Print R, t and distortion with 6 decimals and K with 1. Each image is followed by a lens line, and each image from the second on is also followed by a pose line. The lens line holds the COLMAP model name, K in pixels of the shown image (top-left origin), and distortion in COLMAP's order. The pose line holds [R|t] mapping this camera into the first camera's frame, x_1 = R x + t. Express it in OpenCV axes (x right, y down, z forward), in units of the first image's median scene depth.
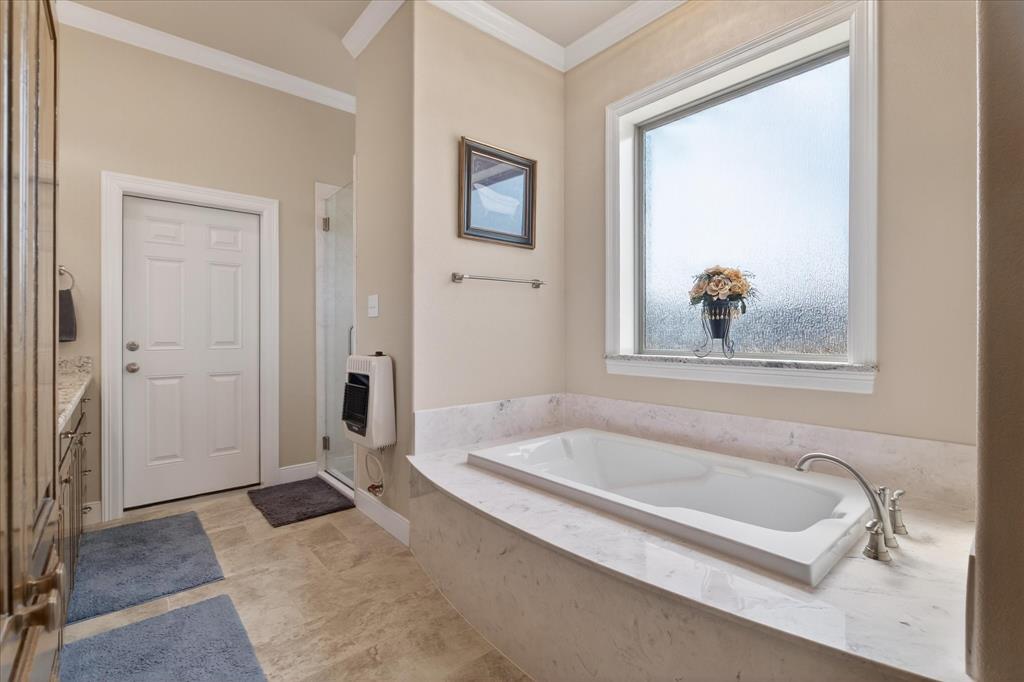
lens RADIAL K [[461.4, 0, 515.1], [0, 461.4, 337.2], [0, 0, 1]] dist [-0.002782, 0.002003]
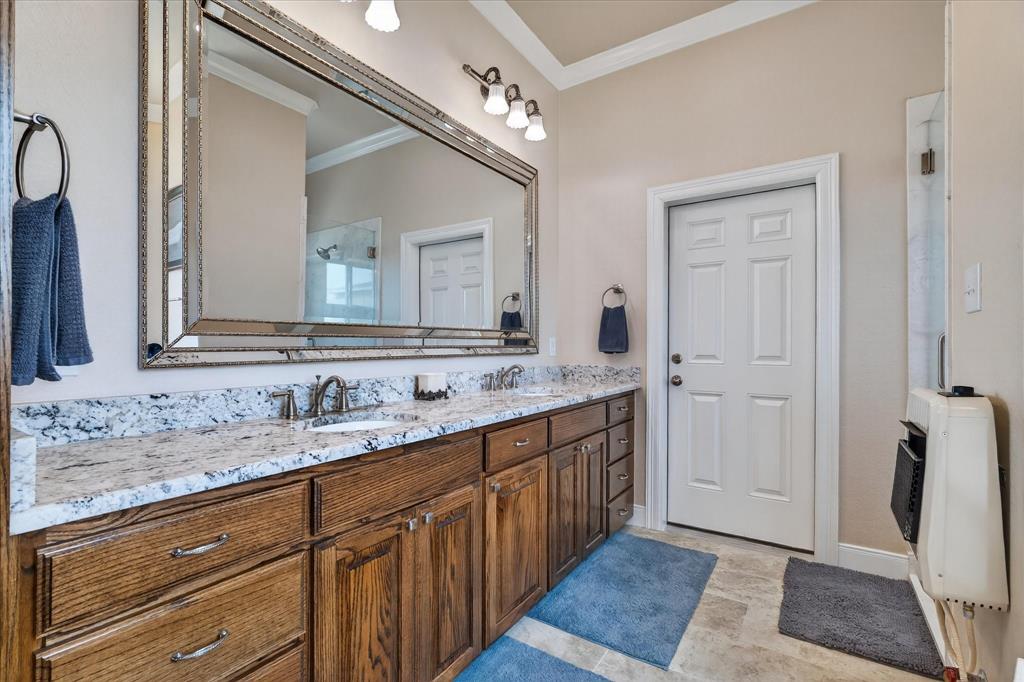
lens RADIAL K [[461.4, 0, 515.5], [0, 461.4, 344.5], [0, 0, 1]] dist [-0.002782, 0.002003]
pose [[0.270207, -0.000743, -0.962802, 0.023100], [-0.010909, 0.999933, -0.003833, -0.002971], [0.962740, 0.011539, 0.270181, 0.435215]]
